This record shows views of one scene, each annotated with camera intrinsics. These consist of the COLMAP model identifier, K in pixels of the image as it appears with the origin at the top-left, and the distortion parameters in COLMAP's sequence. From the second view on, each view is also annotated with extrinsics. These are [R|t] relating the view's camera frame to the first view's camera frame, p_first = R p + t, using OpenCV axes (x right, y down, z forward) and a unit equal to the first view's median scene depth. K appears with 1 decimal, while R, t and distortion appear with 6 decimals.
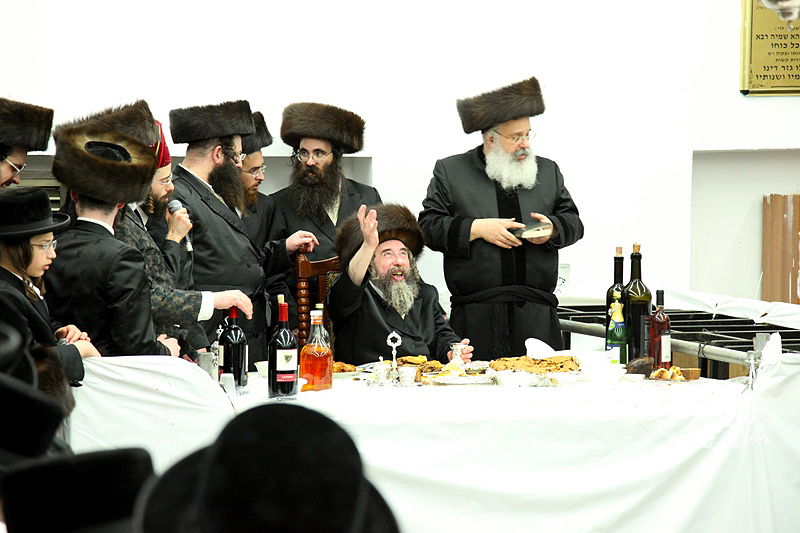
lens RADIAL K [[2313.5, 0, 400.0], [0, 2313.5, 266.5], [0, 0, 1]] dist [0.650733, 2.005341]
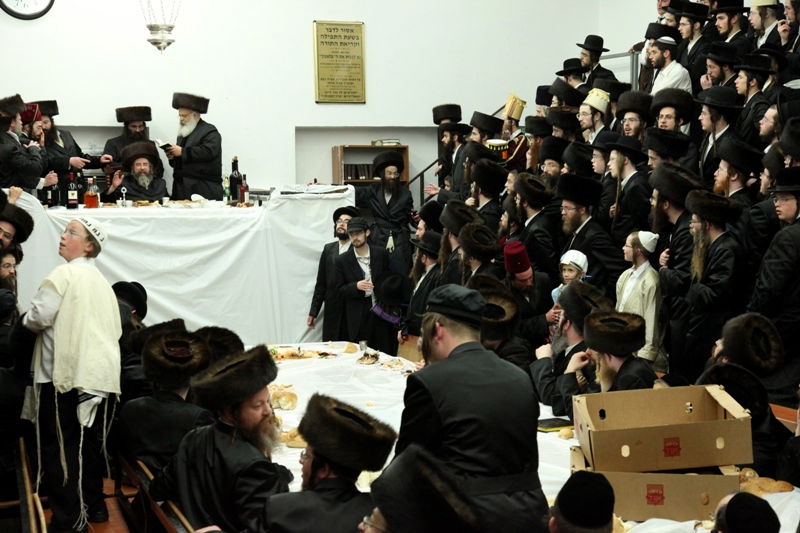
lens RADIAL K [[1330.5, 0, 400.0], [0, 1330.5, 266.5], [0, 0, 1]] dist [0.270608, -0.001115]
pose [[0.999790, -0.012426, 0.016267, 0.261240], [0.012154, 0.999786, 0.016725, 0.089759], [-0.016471, -0.016524, 0.999728, -0.454319]]
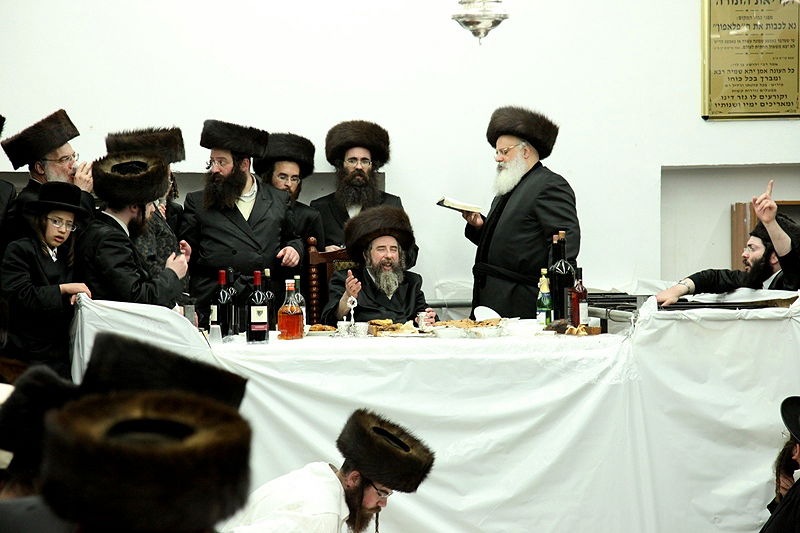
lens RADIAL K [[2313.5, 0, 400.0], [0, 2313.5, 266.5], [0, 0, 1]] dist [0.650733, 2.005341]
pose [[0.992644, -0.008927, -0.120739, 0.171615], [0.005049, 0.999463, -0.032386, 0.051147], [0.120964, 0.031538, 0.992156, -0.264393]]
